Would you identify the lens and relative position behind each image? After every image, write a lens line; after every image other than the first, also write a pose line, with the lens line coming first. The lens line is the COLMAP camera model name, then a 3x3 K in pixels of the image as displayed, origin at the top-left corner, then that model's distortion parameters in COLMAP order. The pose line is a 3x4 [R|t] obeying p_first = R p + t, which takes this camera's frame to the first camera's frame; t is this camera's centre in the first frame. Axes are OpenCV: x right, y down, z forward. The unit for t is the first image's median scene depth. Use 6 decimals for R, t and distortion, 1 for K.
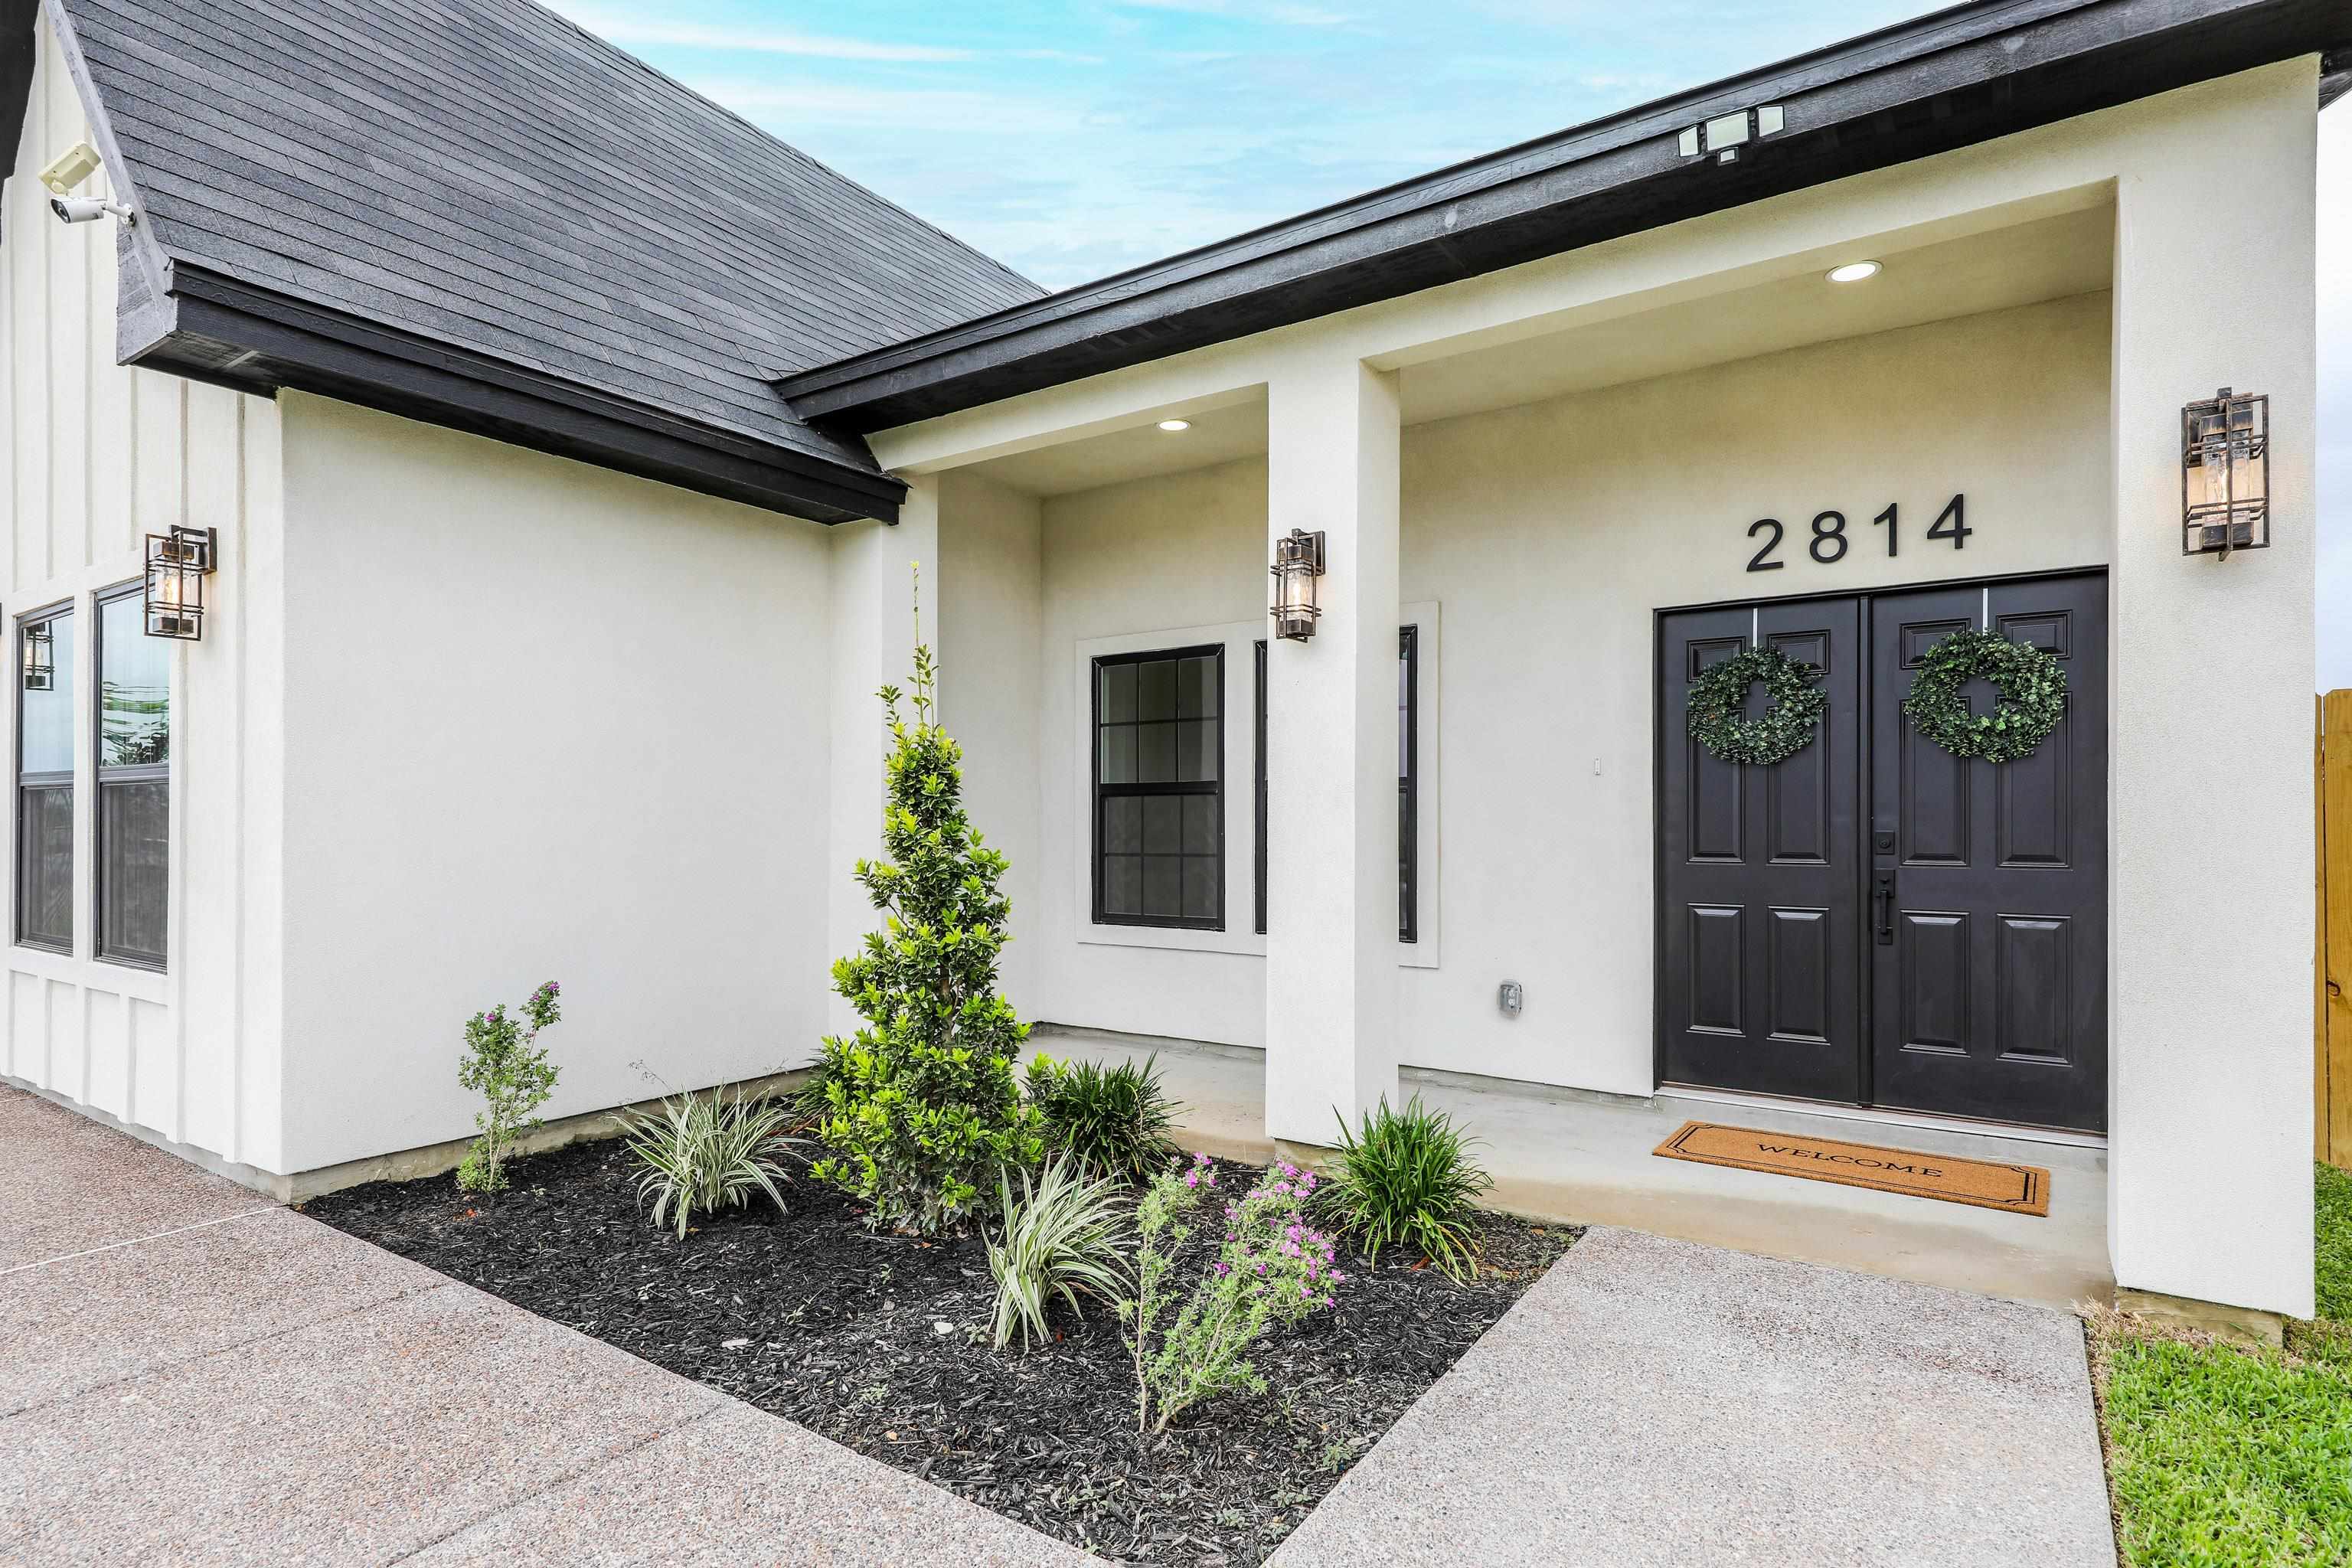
lens RADIAL K [[1200.4, 0, 1176.0], [0, 1200.4, 784.0], [0, 0, 1]] dist [0.019090, 0.000010]
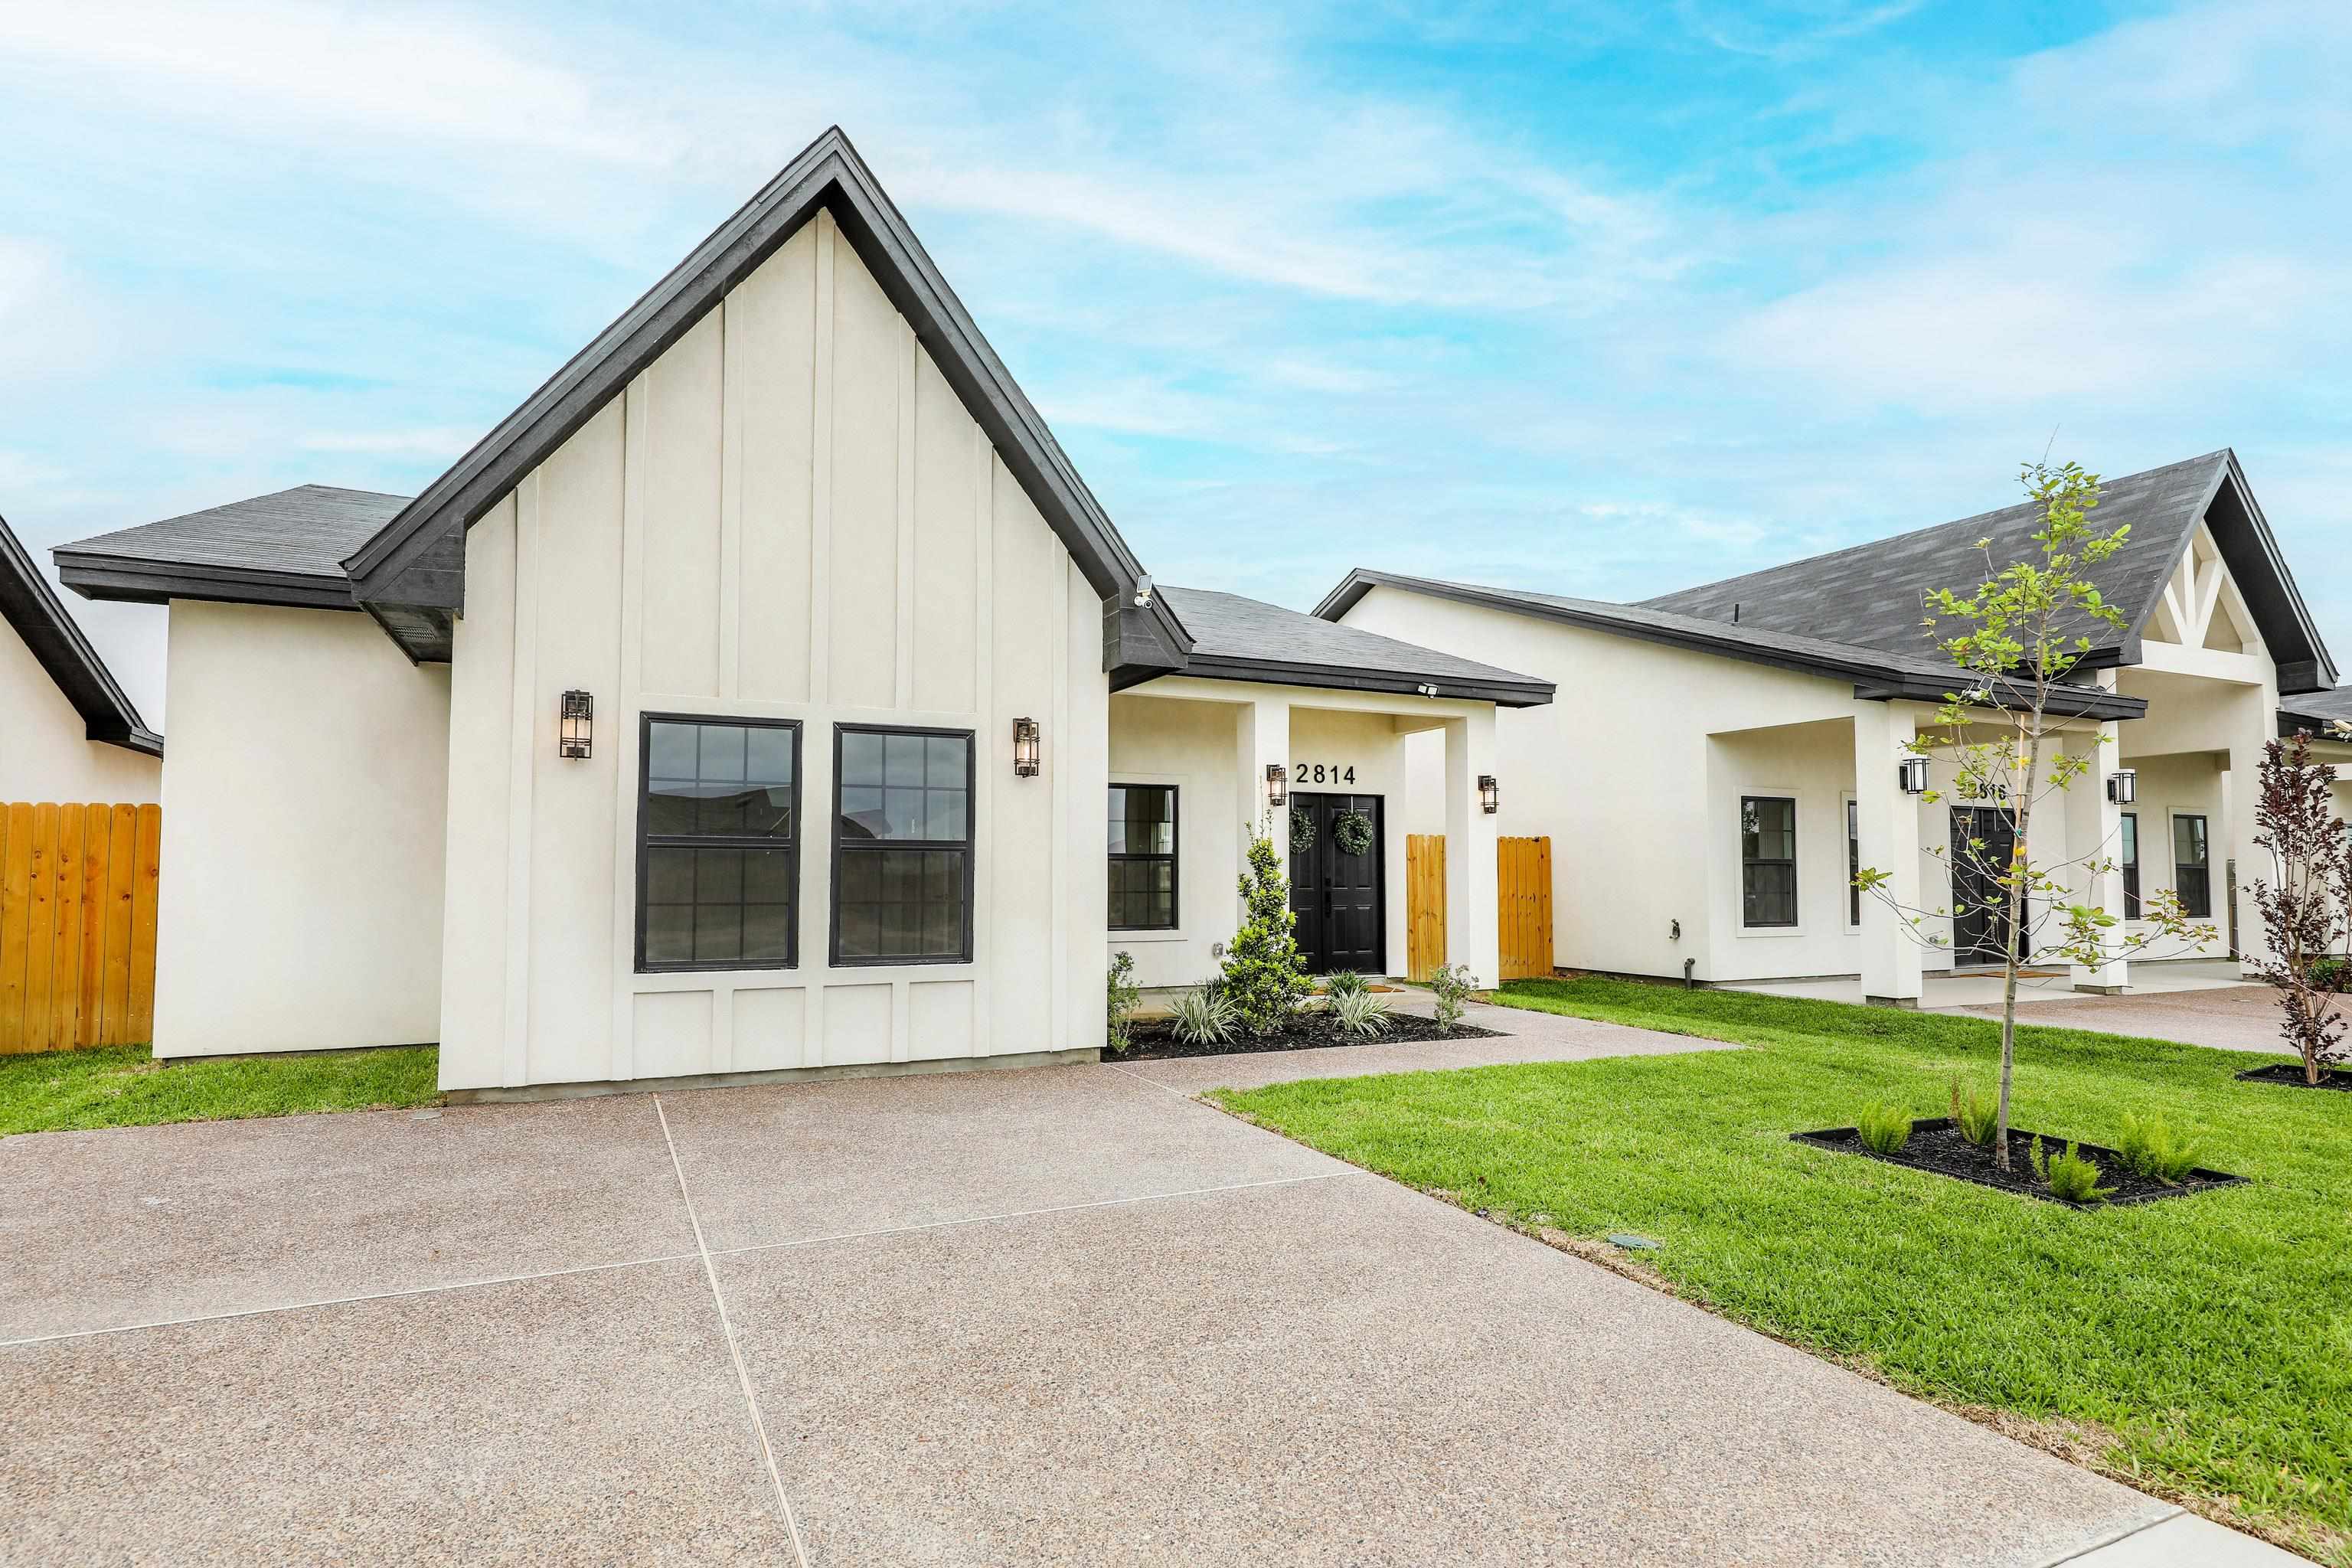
lens RADIAL K [[1200.4, 0, 1176.0], [0, 1200.4, 784.0], [0, 0, 1]] dist [0.019090, 0.000010]
pose [[0.492458, 0.070797, 0.867452, -2.094402], [-0.011176, 0.997118, -0.075035, 0.036759], [-0.870264, 0.027257, 0.491830, -0.103337]]
